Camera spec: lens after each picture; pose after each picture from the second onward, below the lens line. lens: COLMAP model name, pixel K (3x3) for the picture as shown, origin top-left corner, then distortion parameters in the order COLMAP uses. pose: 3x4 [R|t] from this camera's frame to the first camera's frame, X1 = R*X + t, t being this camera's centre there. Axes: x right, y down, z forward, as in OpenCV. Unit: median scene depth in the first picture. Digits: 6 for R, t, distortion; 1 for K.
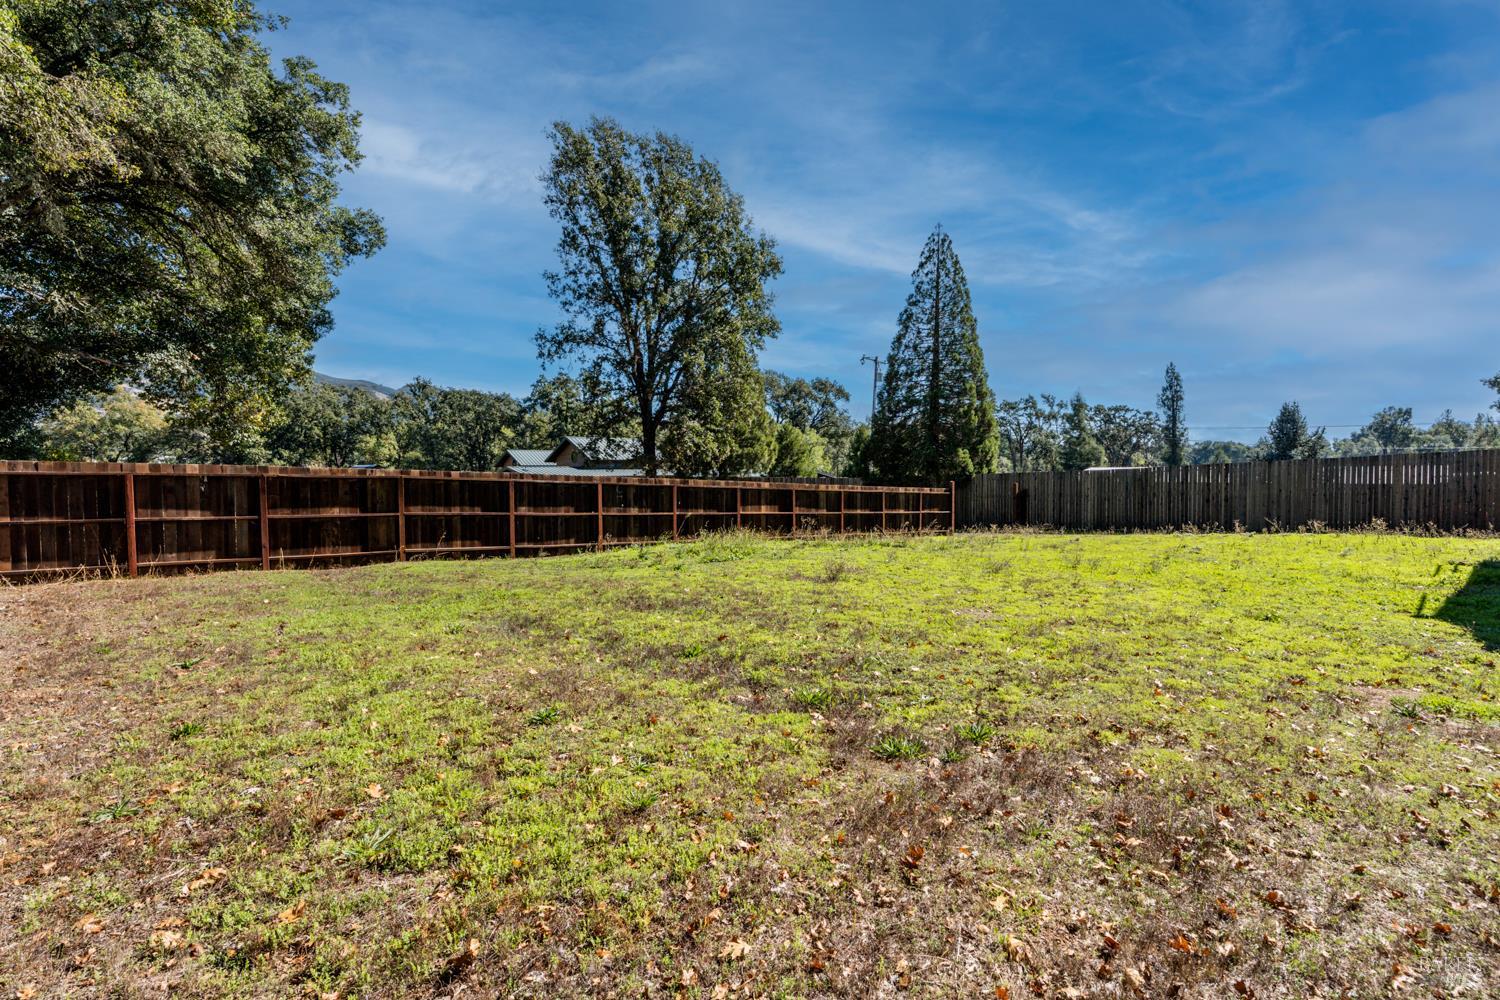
lens RADIAL K [[676.1, 0, 746.8], [0, 676.1, 492.7], [0, 0, 1]] dist [-0.000908, -0.000329]
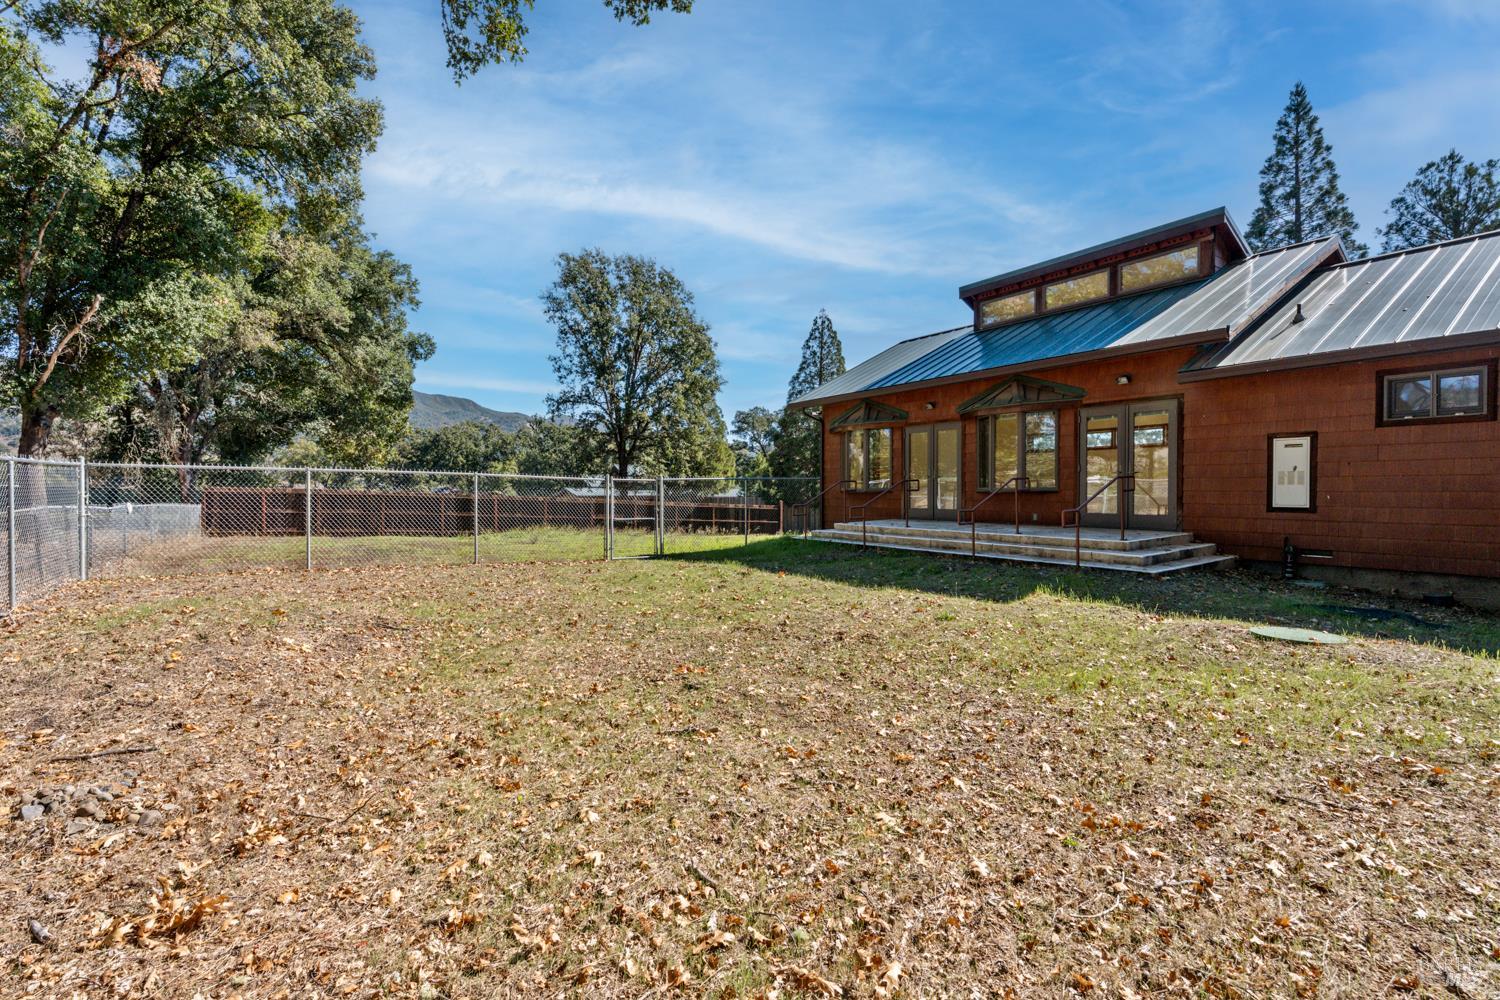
lens RADIAL K [[676.1, 0, 752.1], [0, 676.1, 495.1], [0, 0, 1]] dist [-0.000908, -0.000329]
pose [[0.978544, 0.006782, -0.205928, 0.493534], [-0.012435, 0.999580, -0.026168, 0.008538], [0.205664, 0.028167, 0.978217, -0.382056]]
